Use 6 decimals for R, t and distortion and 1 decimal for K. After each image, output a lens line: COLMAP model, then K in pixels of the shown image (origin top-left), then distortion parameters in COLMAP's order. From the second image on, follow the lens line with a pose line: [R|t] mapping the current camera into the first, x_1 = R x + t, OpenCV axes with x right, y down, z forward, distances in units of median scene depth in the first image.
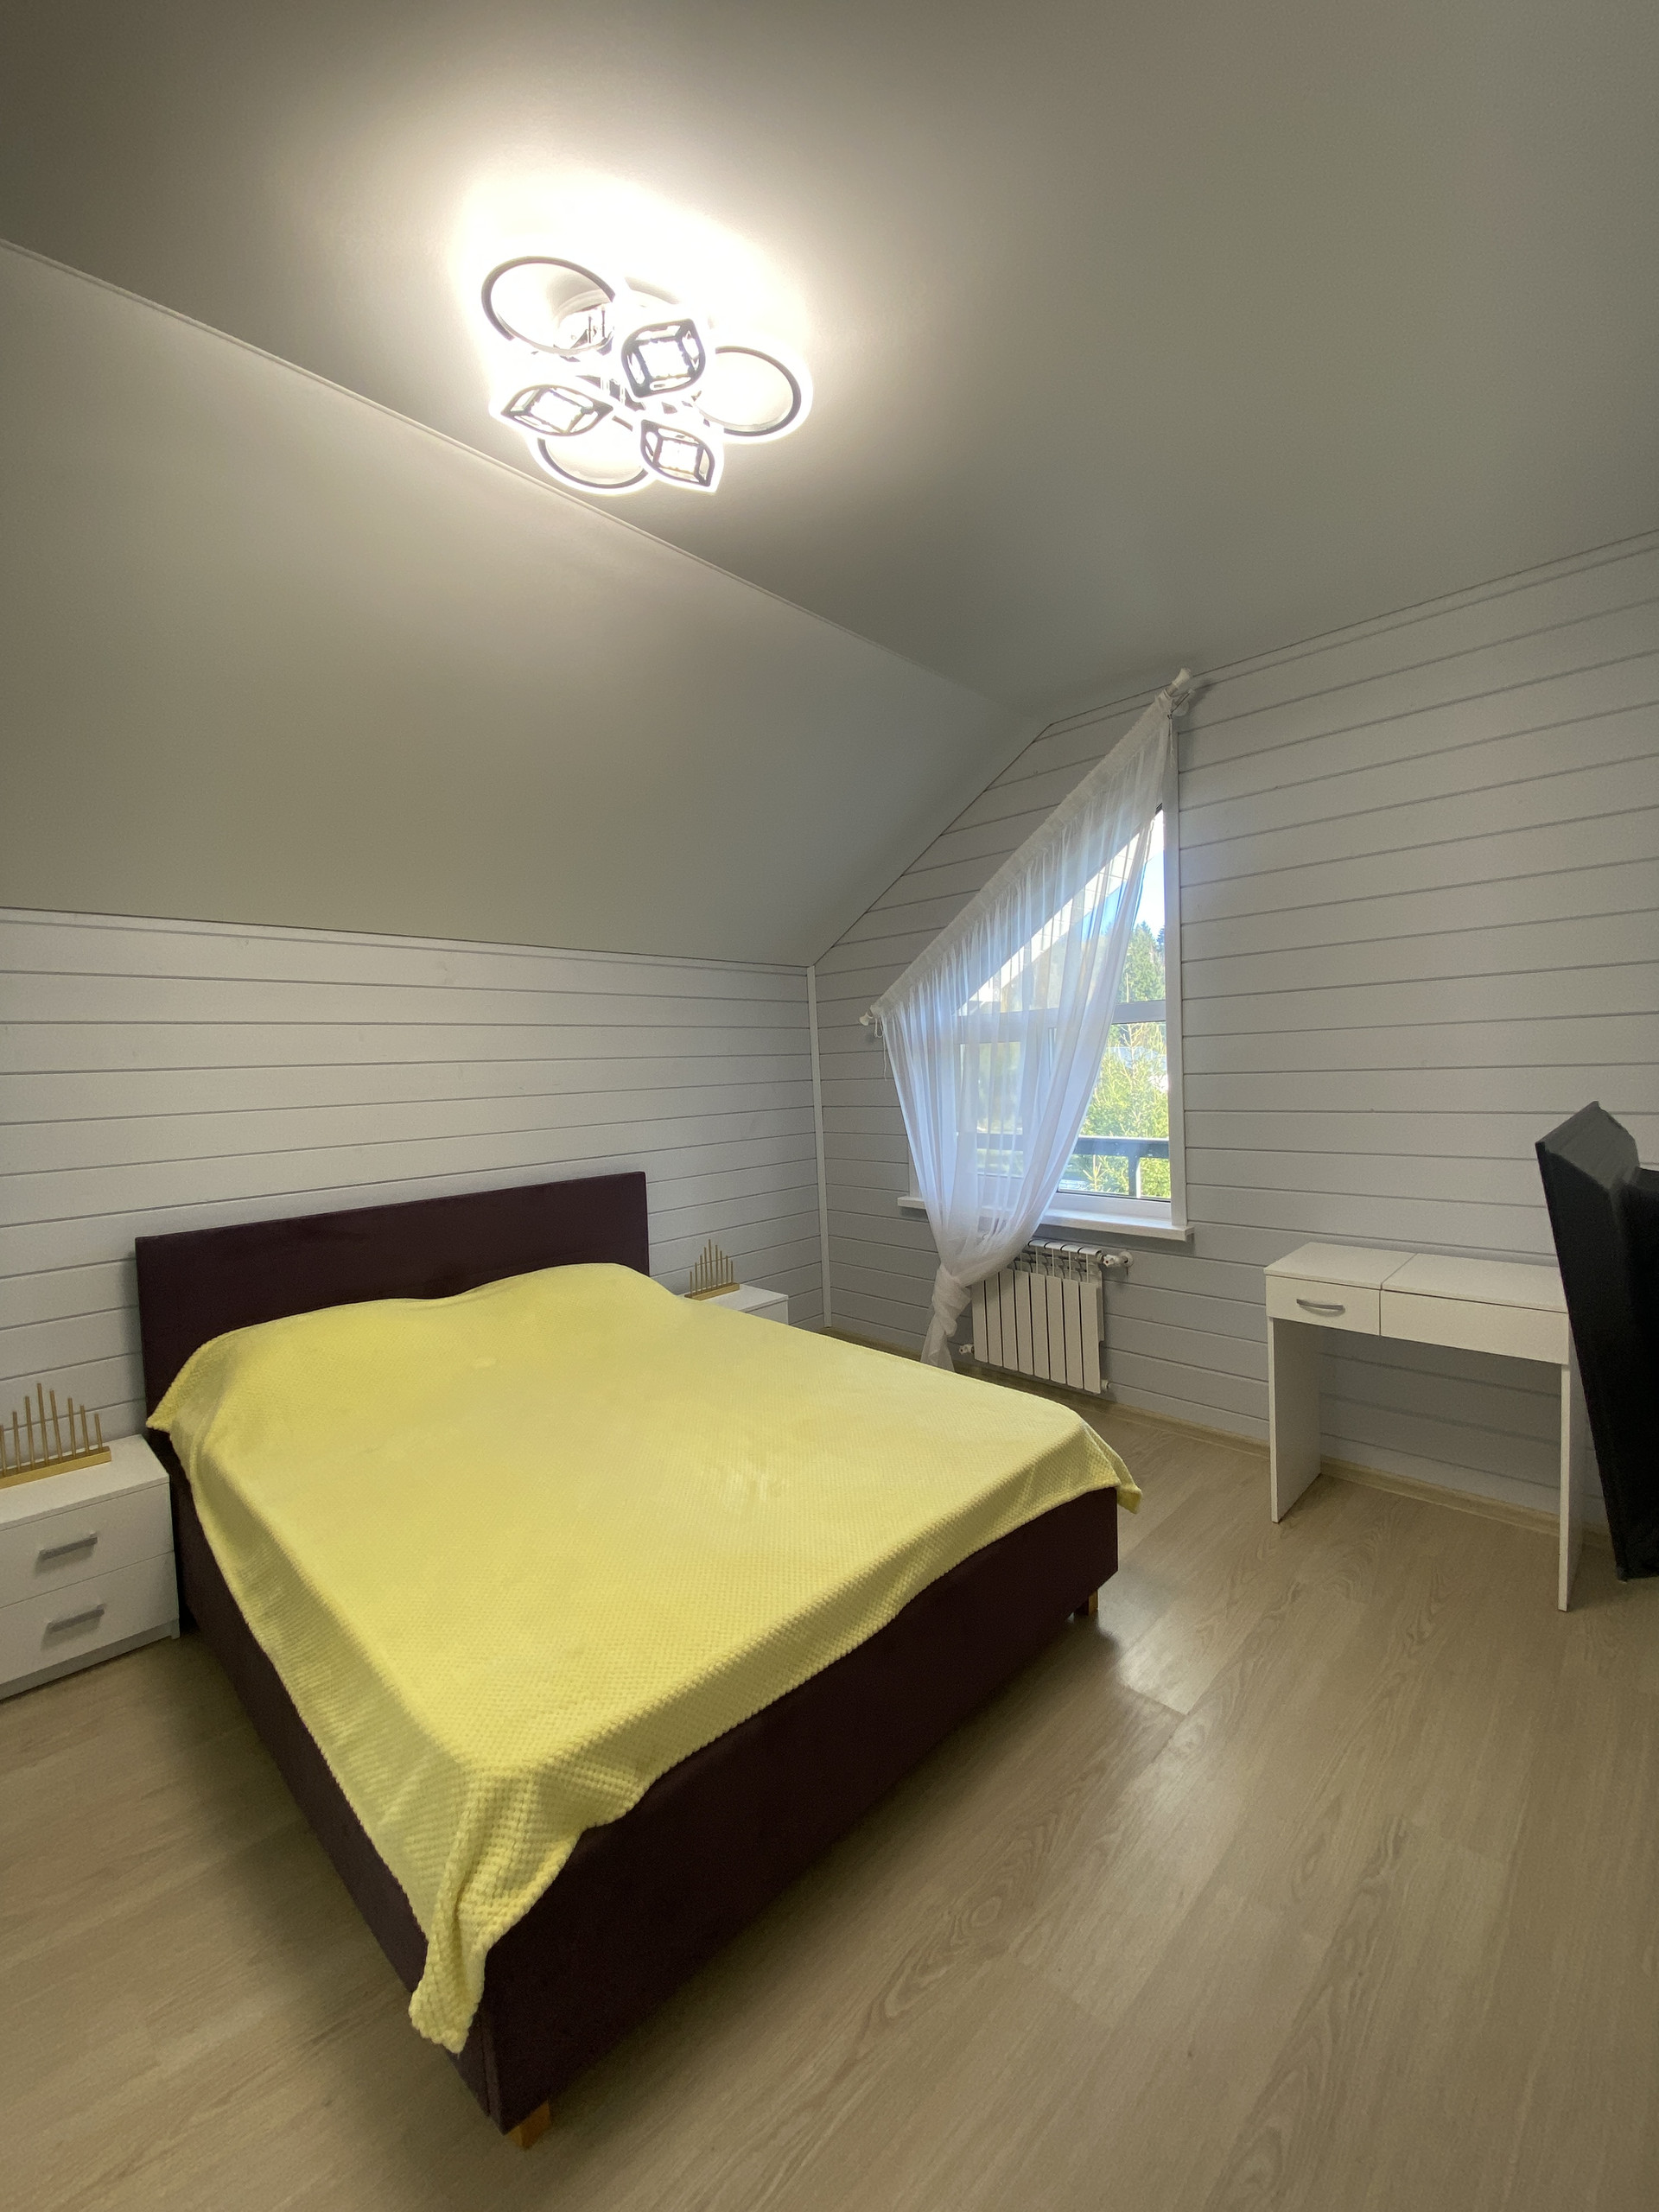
lens RADIAL K [[887.1, 0, 830.7], [0, 887.1, 1106.6], [0, 0, 1]] dist [-0.018830, -0.000472]
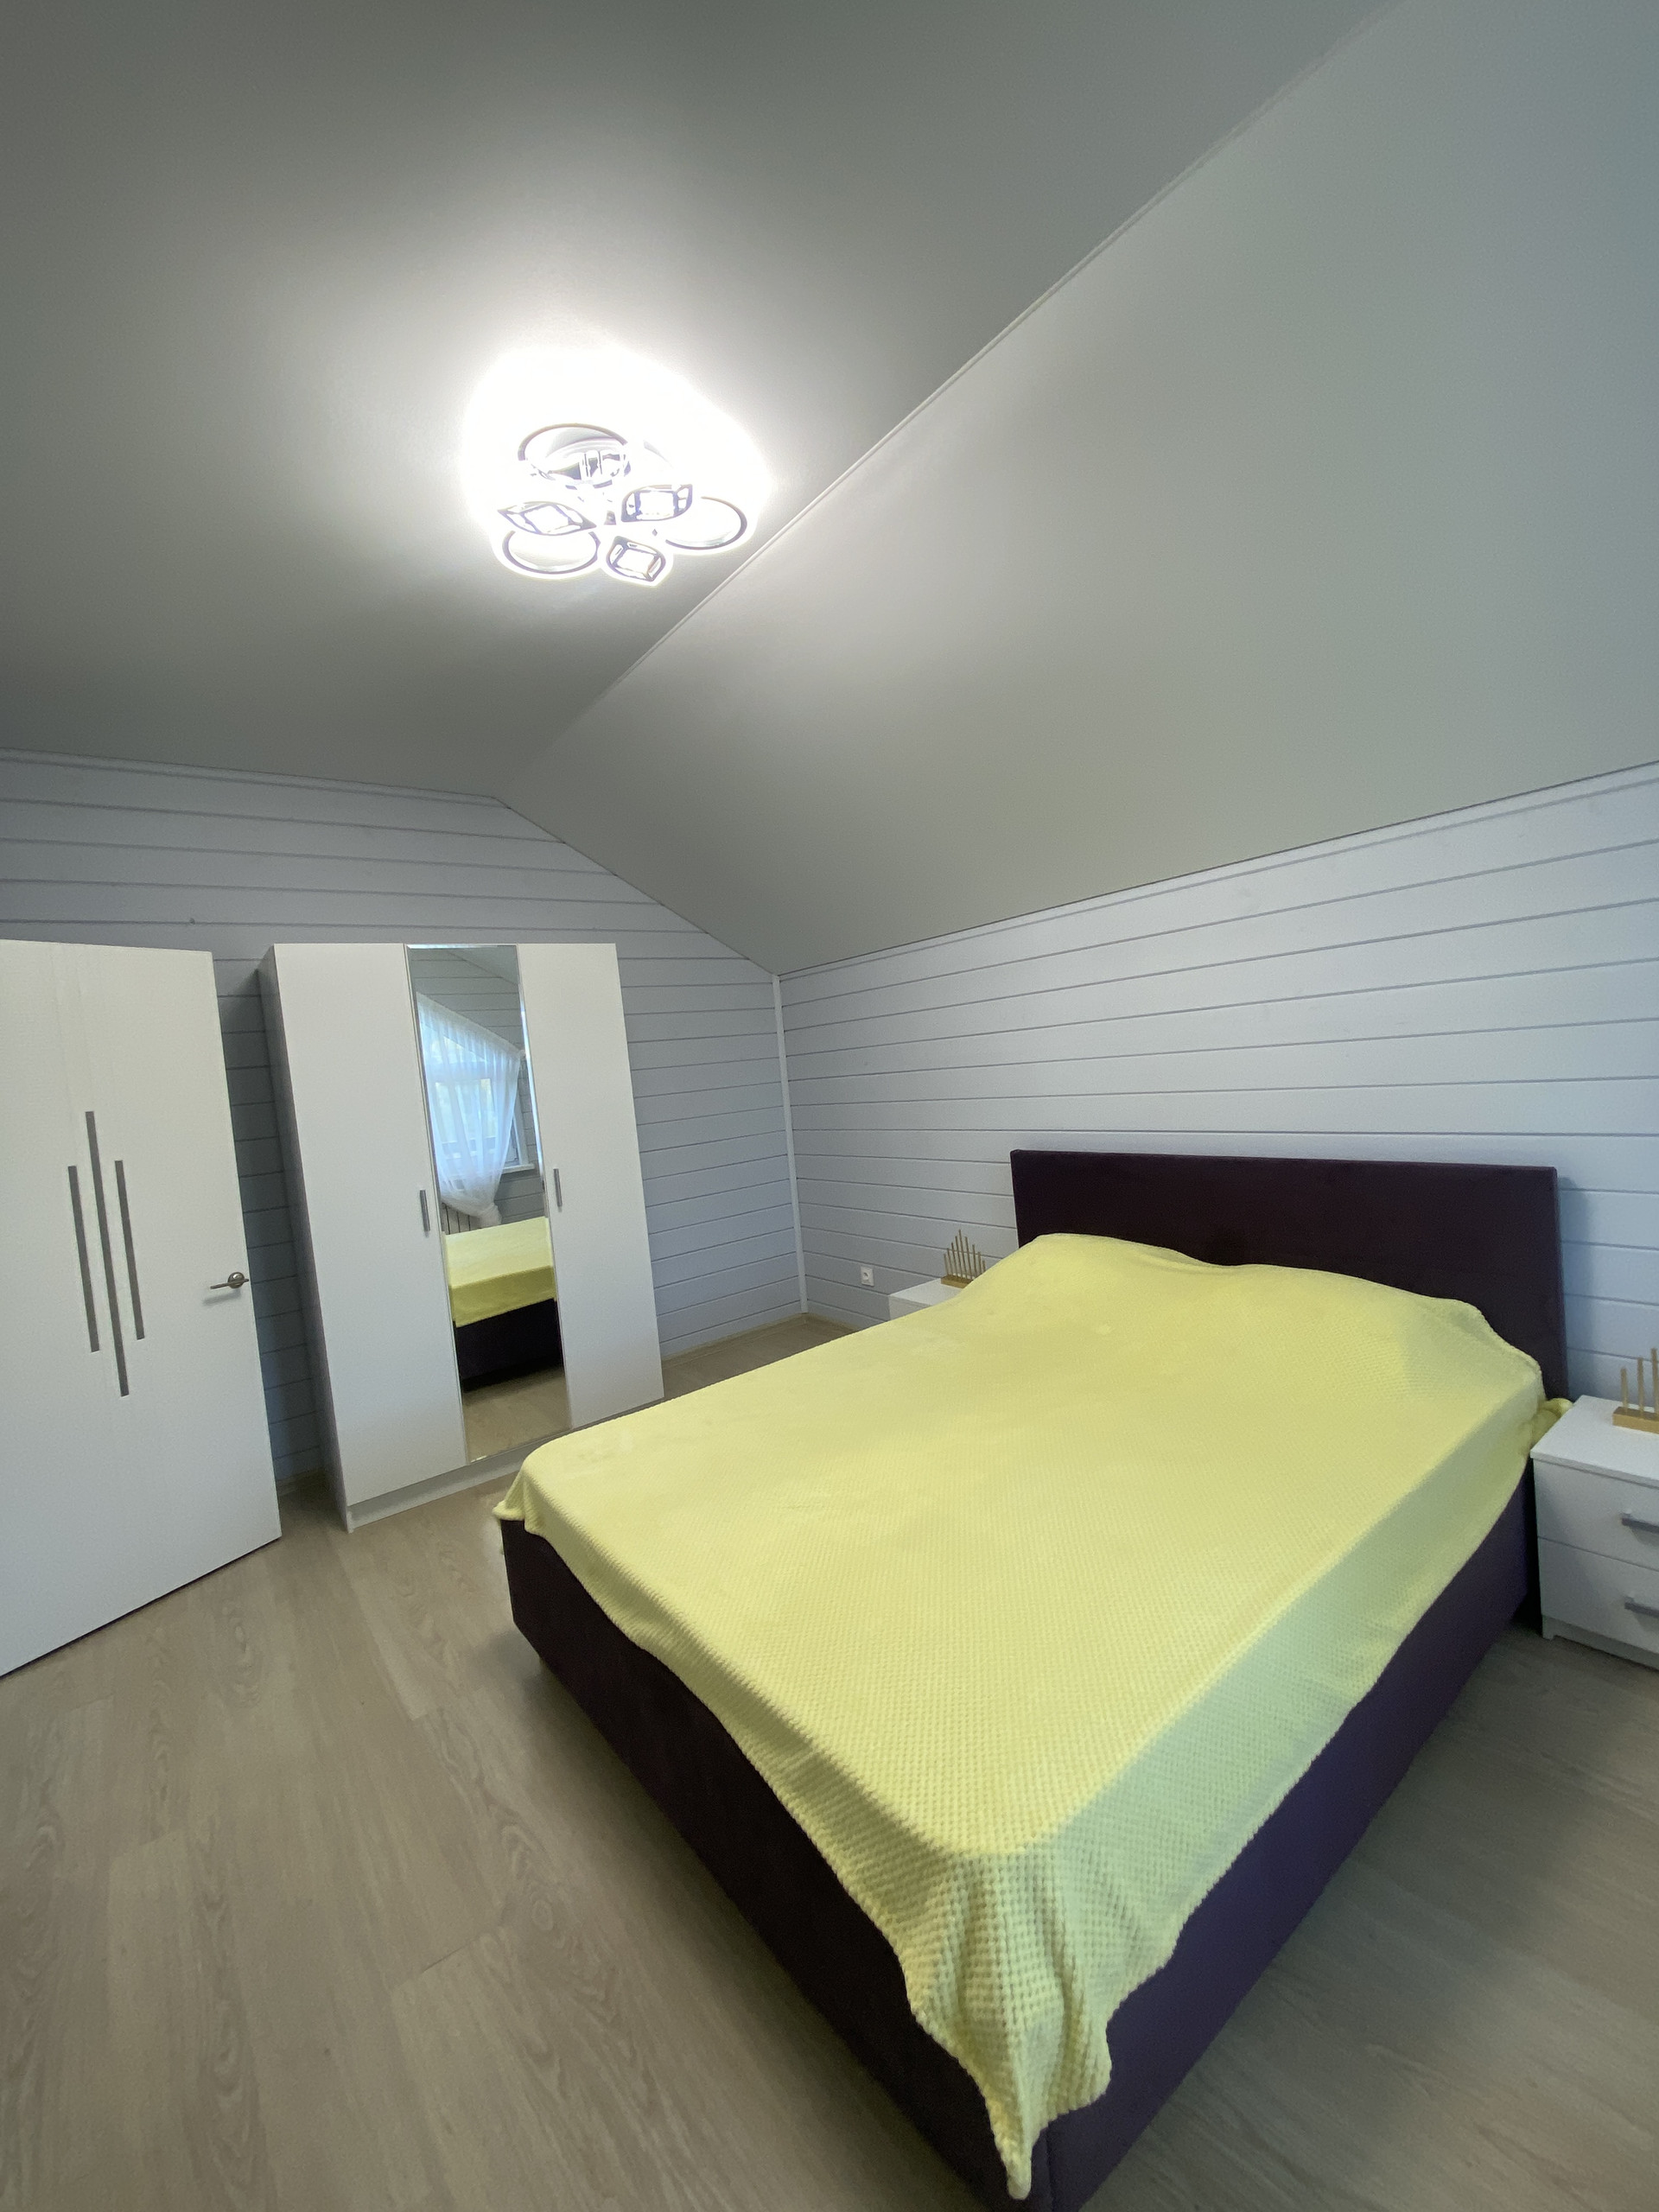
lens RADIAL K [[887.1, 0, 822.8], [0, 887.1, 1092.3], [0, 0, 1]] dist [-0.018830, -0.000472]
pose [[-0.122211, 0.098136, -0.987640, 0.989903], [0.049532, 0.994463, 0.092685, -0.131678], [0.991267, -0.037593, -0.126396, 1.383454]]
